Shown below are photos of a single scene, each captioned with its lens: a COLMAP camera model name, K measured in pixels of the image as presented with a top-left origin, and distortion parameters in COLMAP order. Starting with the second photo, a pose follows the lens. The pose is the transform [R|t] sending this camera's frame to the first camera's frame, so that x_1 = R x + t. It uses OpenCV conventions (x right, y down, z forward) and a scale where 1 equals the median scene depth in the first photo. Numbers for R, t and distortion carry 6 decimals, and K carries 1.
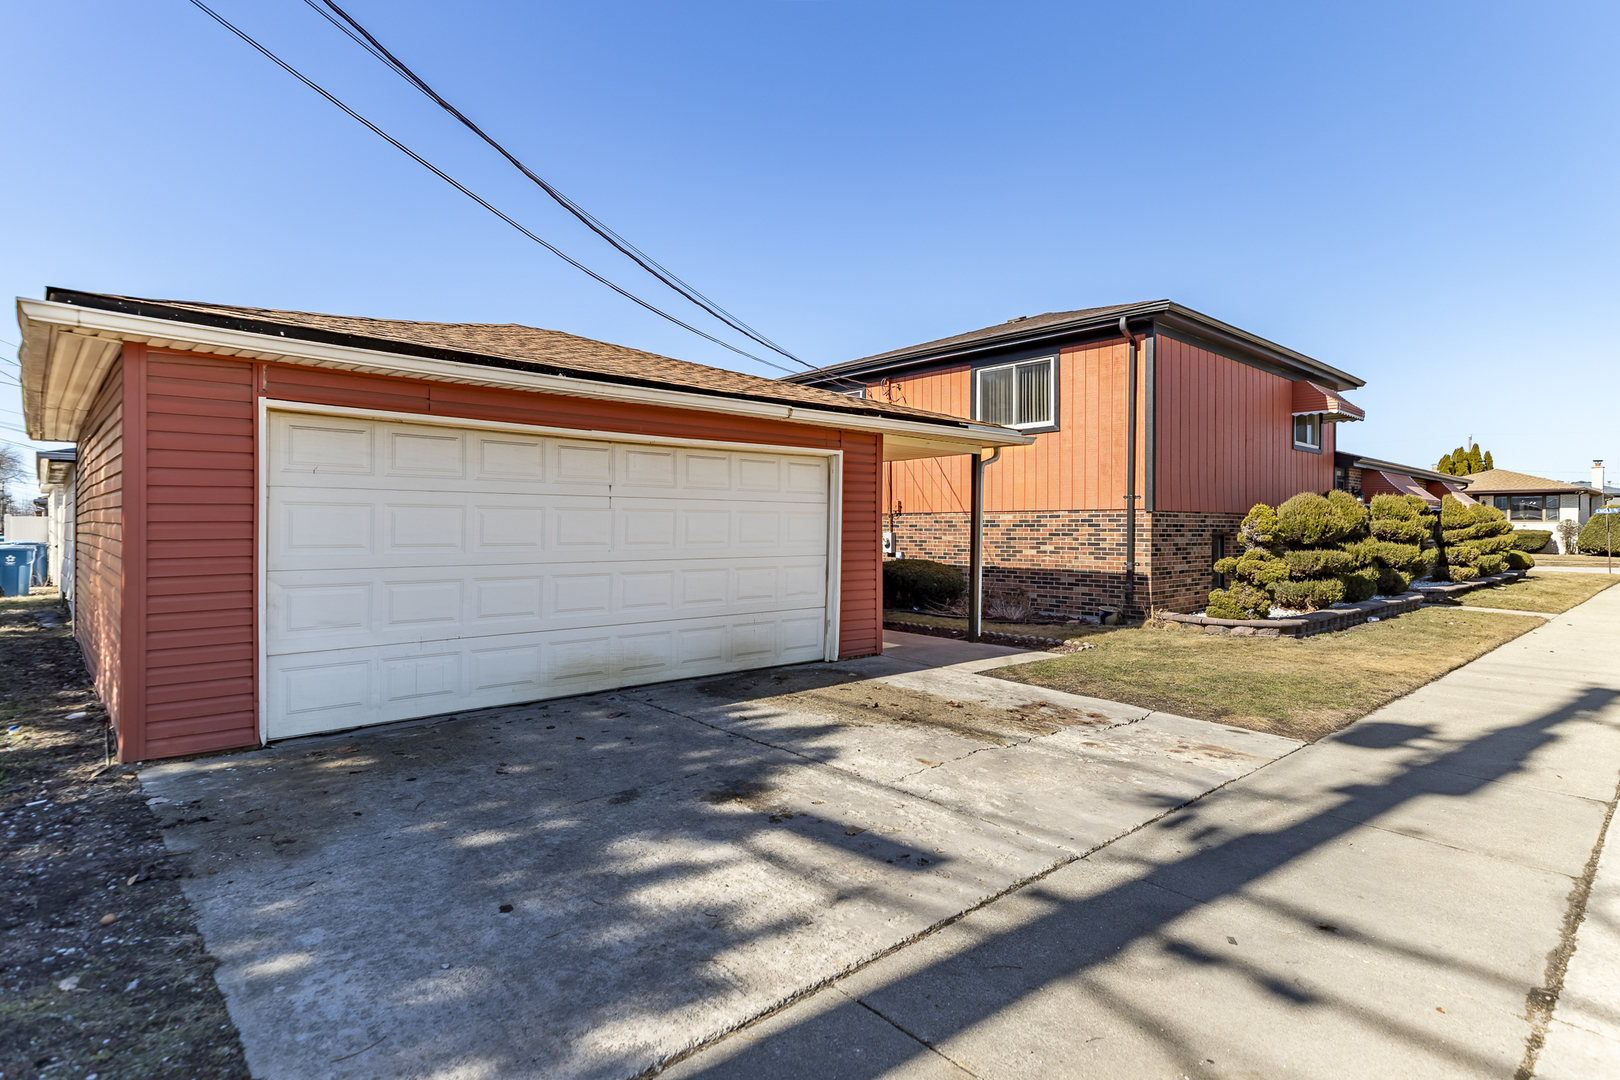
lens RADIAL K [[856.5, 0, 809.5], [0, 856.5, 536.0], [0, 0, 1]] dist [-0.000116, -0.000005]
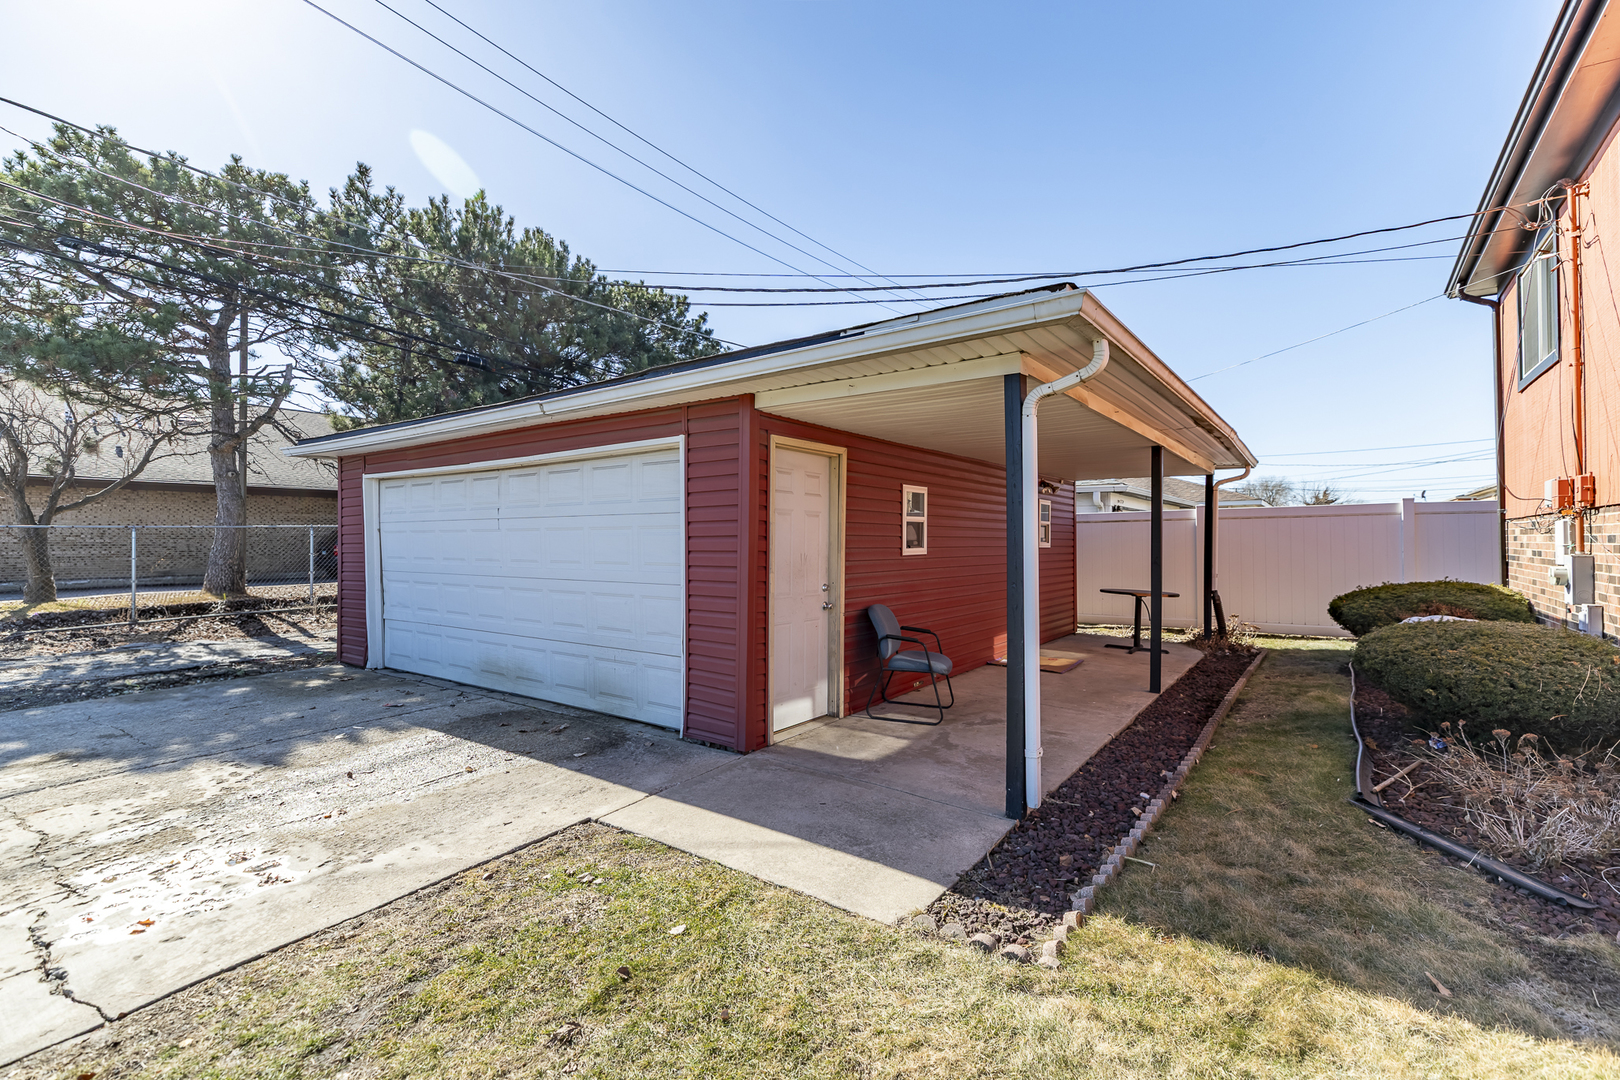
lens RADIAL K [[729.6, 0, 808.8], [0, 729.6, 533.9], [0, 0, 1]] dist [0.000328, 0.000022]
pose [[0.192778, -0.003496, -0.981236, 0.677555], [-0.000227, 0.999993, -0.003608, -0.019695], [0.981242, 0.000918, 0.192776, 1.053005]]
